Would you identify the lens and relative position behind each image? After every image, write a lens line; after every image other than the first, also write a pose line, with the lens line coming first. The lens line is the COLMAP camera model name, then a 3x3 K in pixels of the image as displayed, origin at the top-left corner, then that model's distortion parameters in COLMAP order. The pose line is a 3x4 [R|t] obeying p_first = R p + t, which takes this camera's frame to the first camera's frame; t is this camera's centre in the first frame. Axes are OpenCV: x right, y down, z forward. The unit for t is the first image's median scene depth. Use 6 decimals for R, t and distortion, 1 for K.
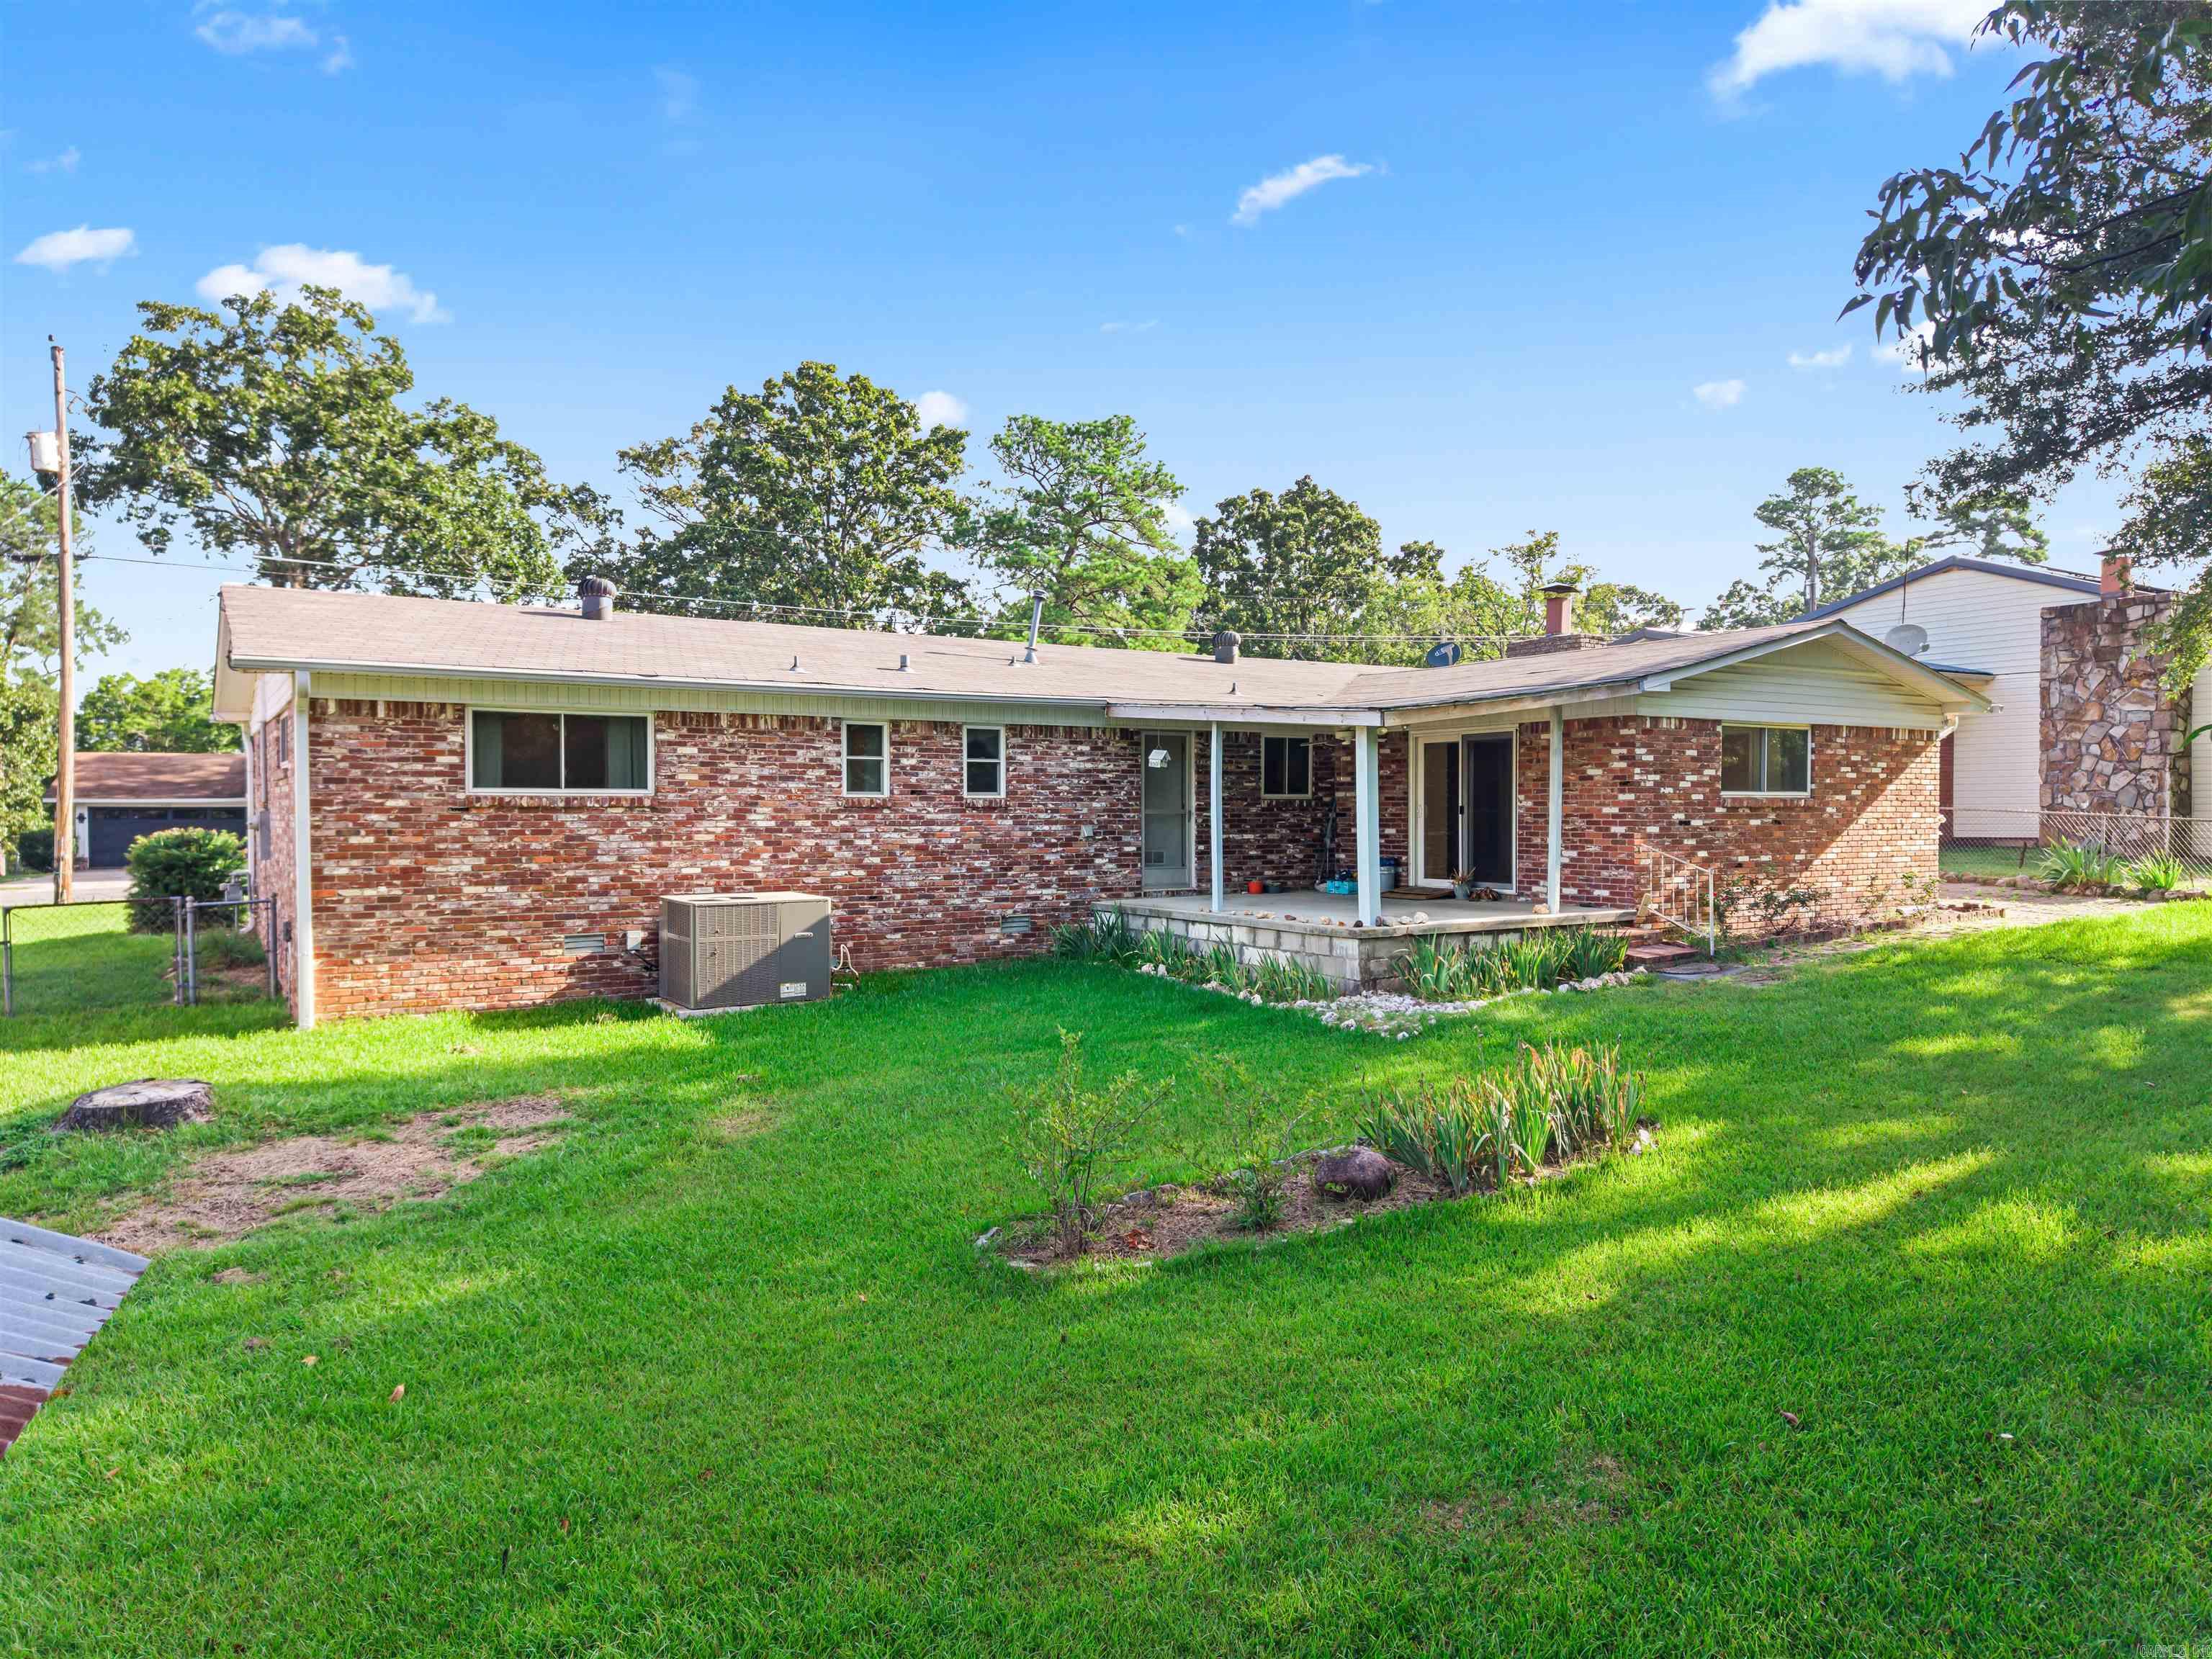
lens RADIAL K [[1470.6, 0, 1100.0], [0, 1470.6, 831.0], [0, 0, 1]] dist [0.103693, -0.151221]
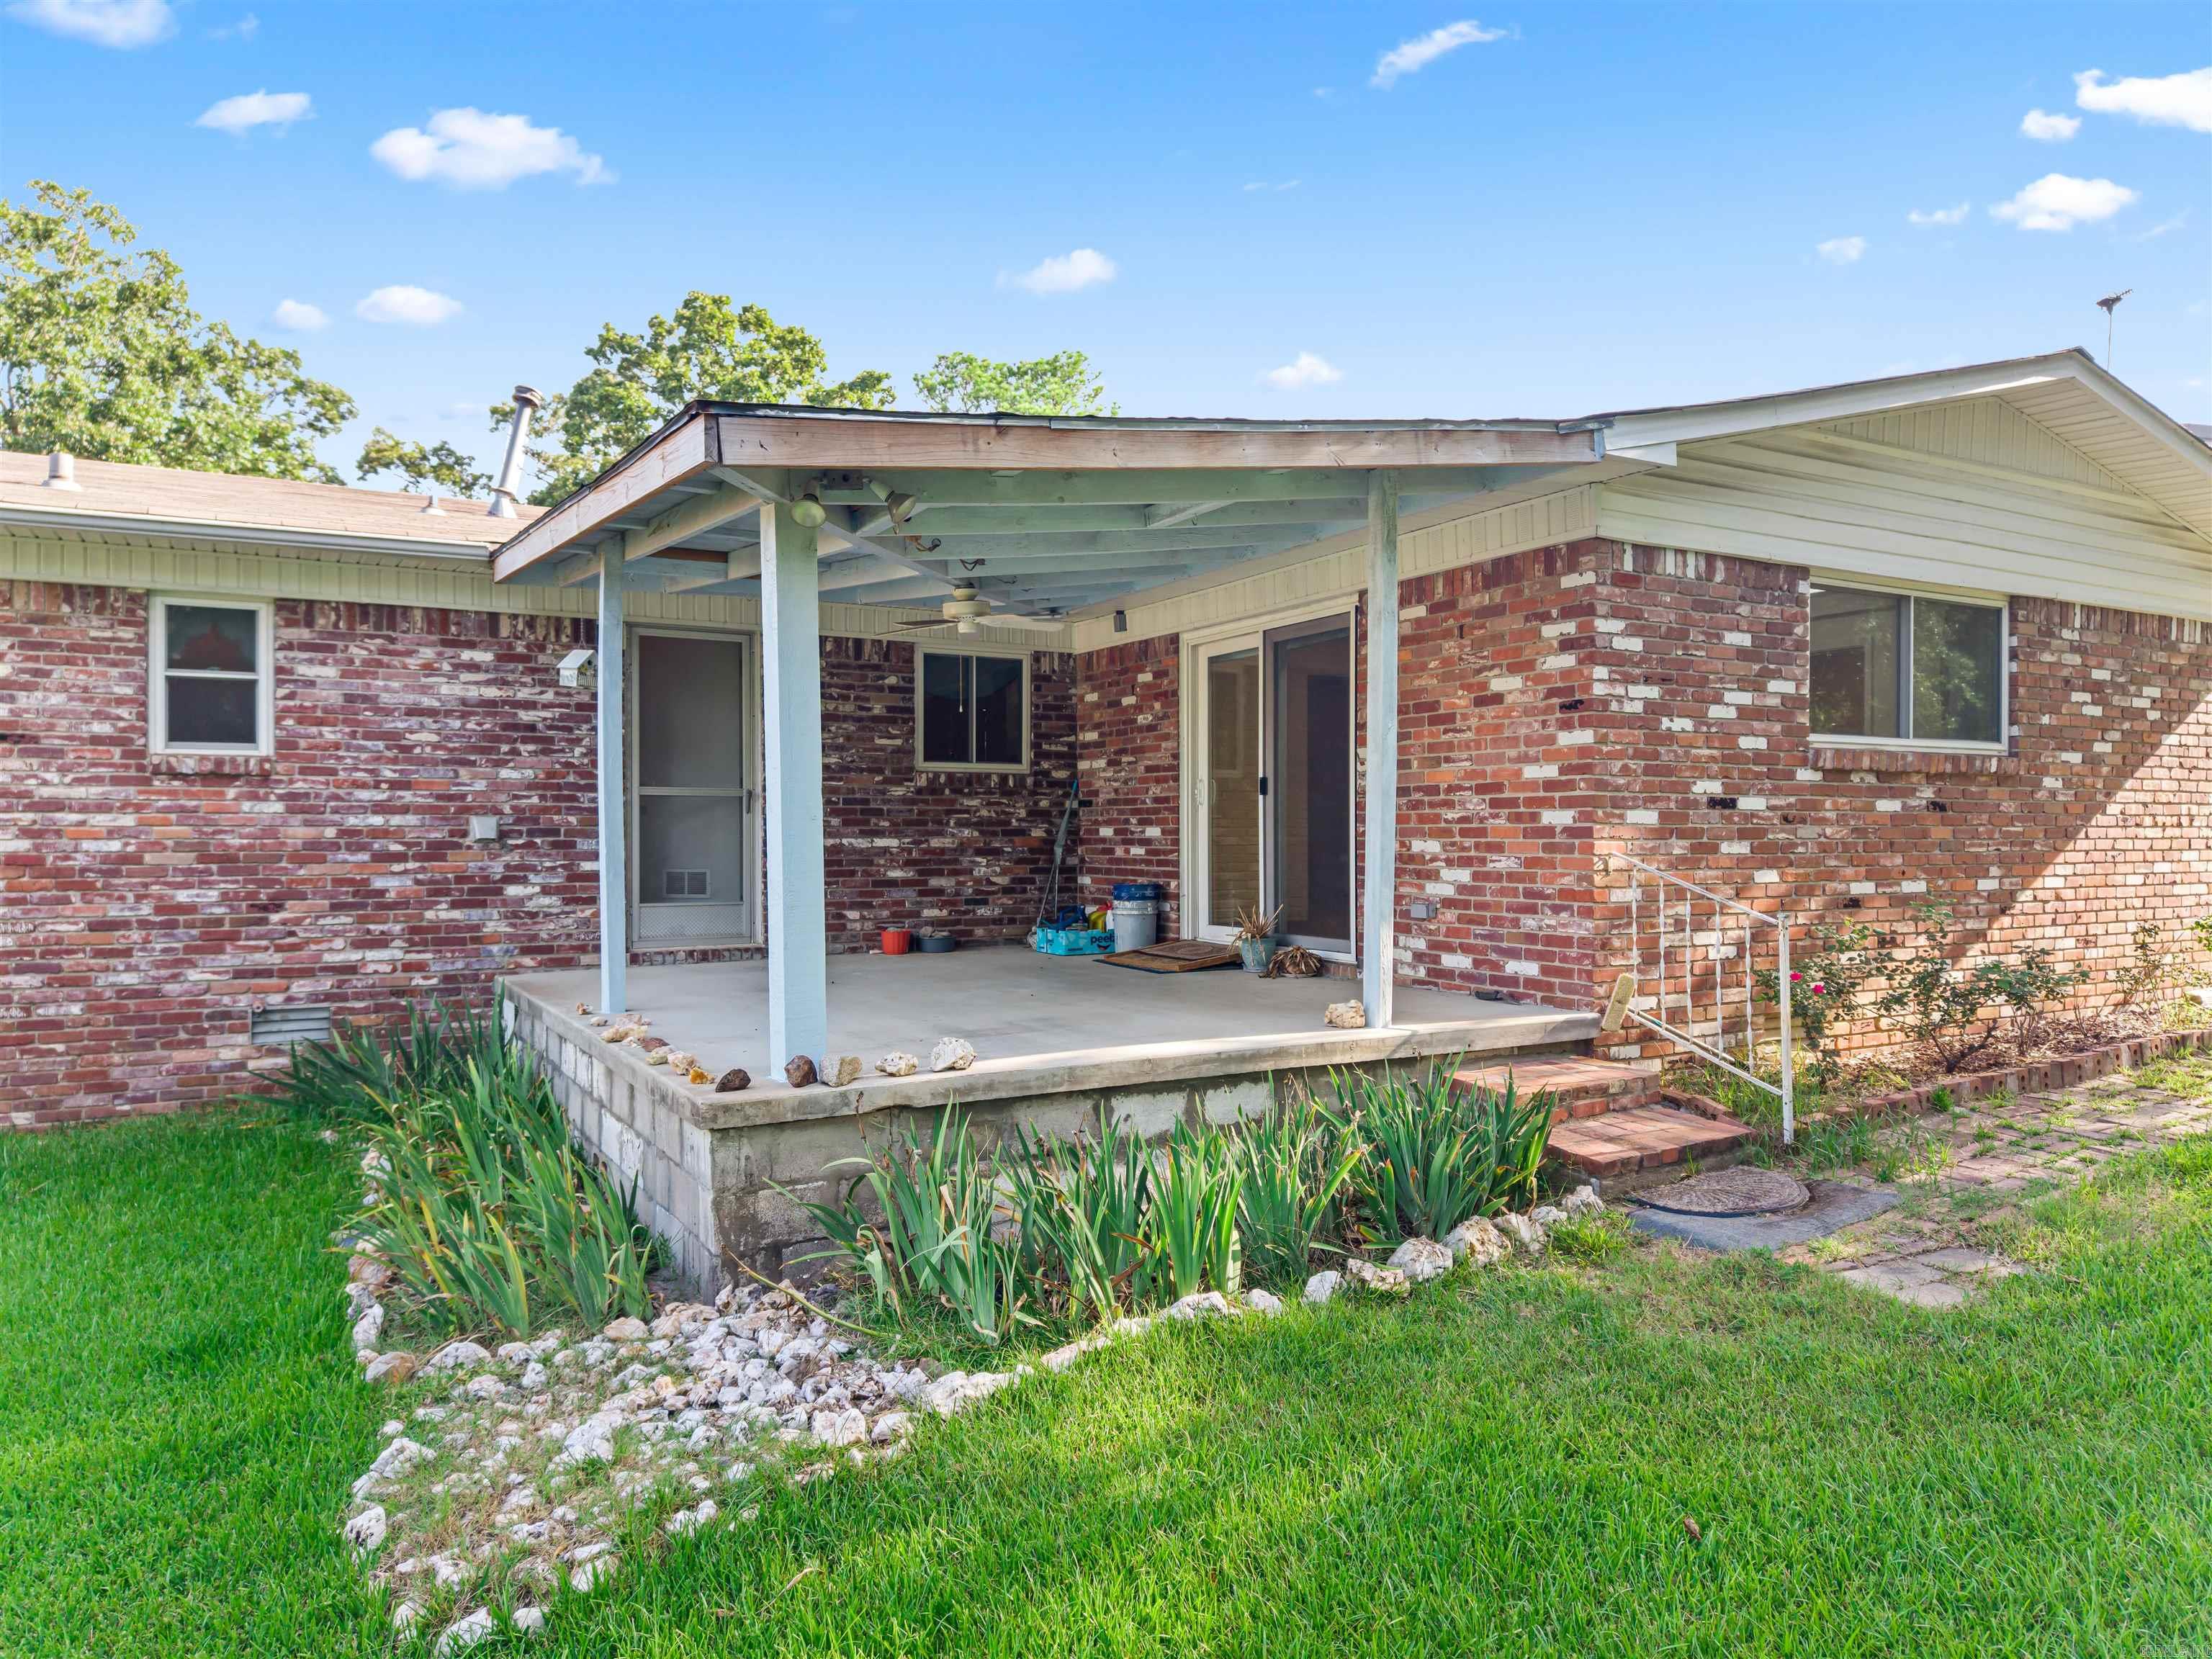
lens RADIAL K [[1470.6, 0, 1100.0], [0, 1470.6, 831.0], [0, 0, 1]] dist [0.103693, -0.151221]
pose [[0.998755, 0.000396, -0.049881, 0.238516], [-0.001255, 0.999852, -0.017179, 0.009975], [0.049867, 0.017220, 0.998607, 0.571488]]
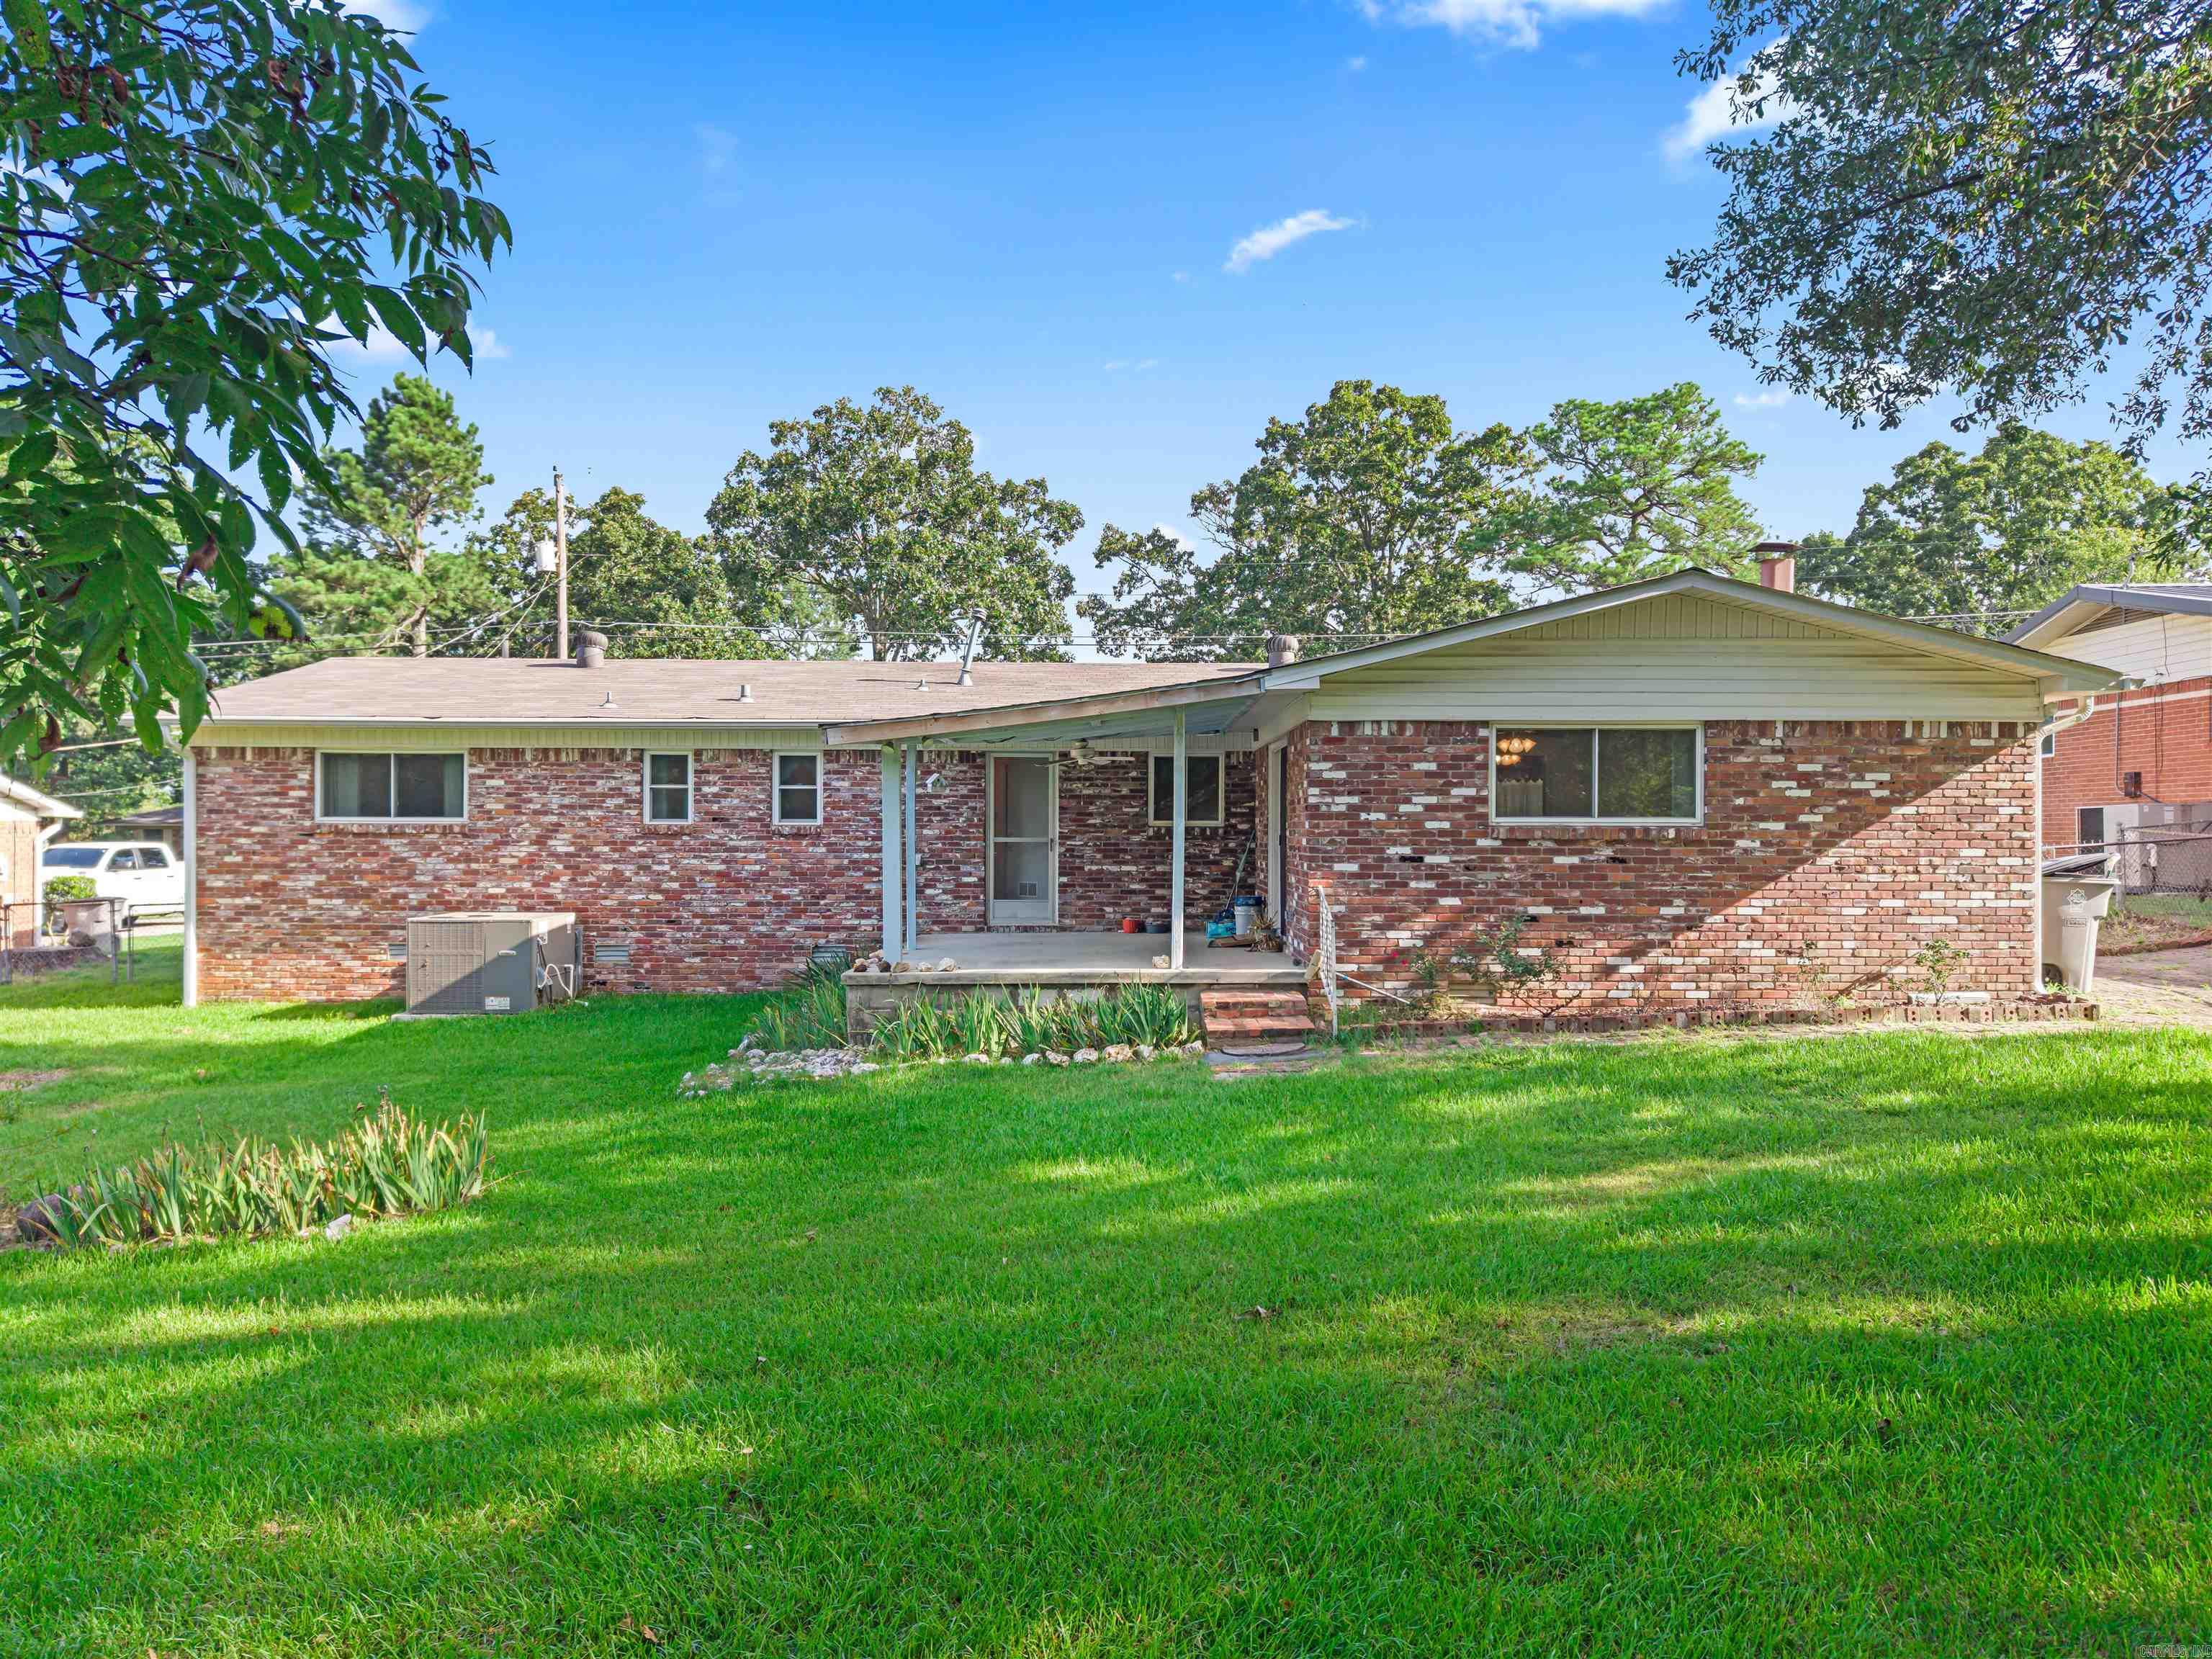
lens RADIAL K [[1470.6, 0, 1100.0], [0, 1470.6, 831.0], [0, 0, 1]] dist [0.103693, -0.151221]
pose [[0.842234, 0.002831, -0.539105, 0.666847], [-0.012243, 0.999829, -0.013876, -0.007506], [0.538974, 0.018287, 0.842124, 0.284918]]
